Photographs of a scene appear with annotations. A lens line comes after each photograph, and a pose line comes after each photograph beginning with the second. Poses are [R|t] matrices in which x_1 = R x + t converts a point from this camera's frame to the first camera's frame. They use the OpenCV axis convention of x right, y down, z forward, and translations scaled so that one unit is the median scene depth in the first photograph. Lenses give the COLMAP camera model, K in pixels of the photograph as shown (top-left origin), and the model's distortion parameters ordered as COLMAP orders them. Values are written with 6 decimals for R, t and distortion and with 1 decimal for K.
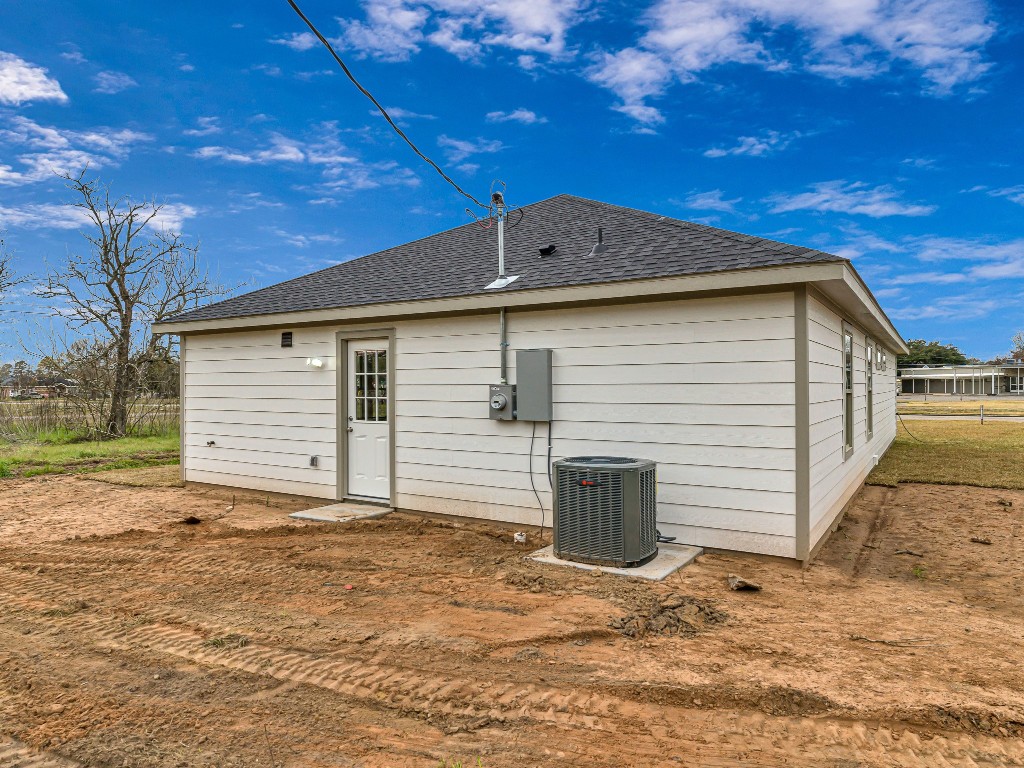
lens RADIAL K [[517.9, 0, 514.8], [0, 517.9, 386.4], [0, 0, 1]] dist [0.003682, -0.000838]
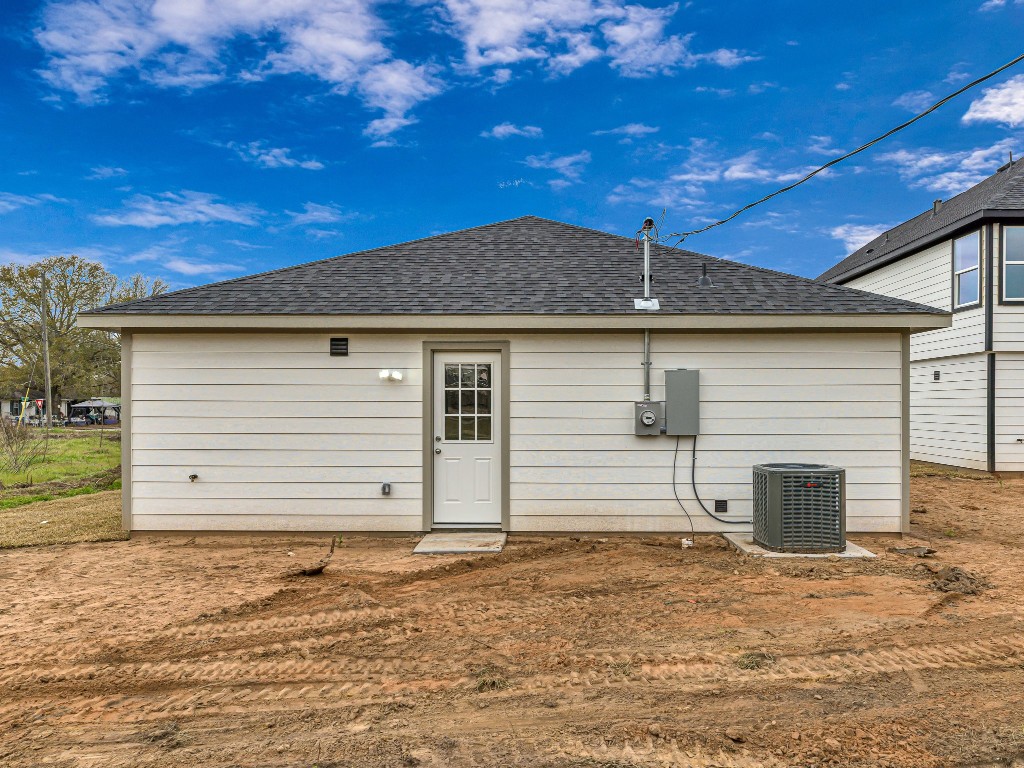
lens RADIAL K [[517.9, 0, 513.3], [0, 517.9, 411.8], [0, 0, 1]] dist [0.003682, -0.000838]
pose [[0.904335, -0.002451, 0.426816, -0.627589], [-0.002375, 0.999939, 0.010773, 0.005652], [-0.426817, -0.010756, 0.904274, 0.143510]]
